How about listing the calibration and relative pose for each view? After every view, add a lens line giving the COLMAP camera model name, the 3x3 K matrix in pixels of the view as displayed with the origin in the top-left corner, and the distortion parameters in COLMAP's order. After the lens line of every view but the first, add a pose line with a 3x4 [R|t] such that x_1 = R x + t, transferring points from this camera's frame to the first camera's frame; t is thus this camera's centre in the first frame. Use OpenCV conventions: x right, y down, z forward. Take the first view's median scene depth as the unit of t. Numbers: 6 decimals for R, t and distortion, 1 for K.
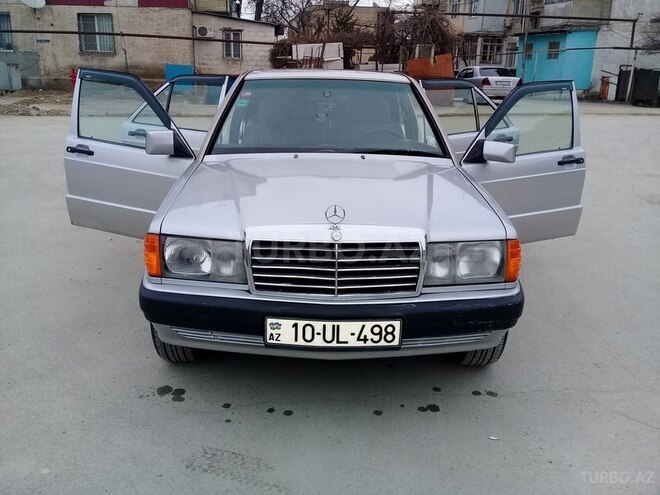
lens RADIAL K [[597.2, 0, 317.1], [0, 597.2, 245.0], [0, 0, 1]] dist [0.071782, -0.135147]
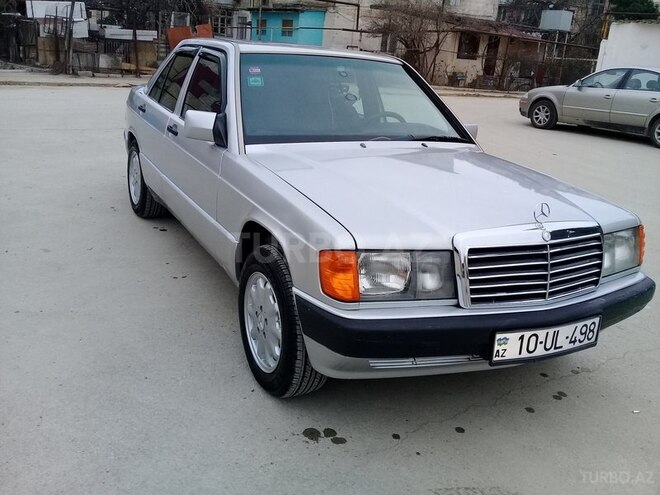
lens RADIAL K [[597.2, 0, 317.1], [0, 597.2, 245.0], [0, 0, 1]] dist [0.071782, -0.135147]
pose [[0.899965, -0.084596, 0.427677, -0.606202], [0.064823, 0.996054, 0.060615, -0.071542], [-0.431117, -0.026828, 0.901897, 0.267005]]
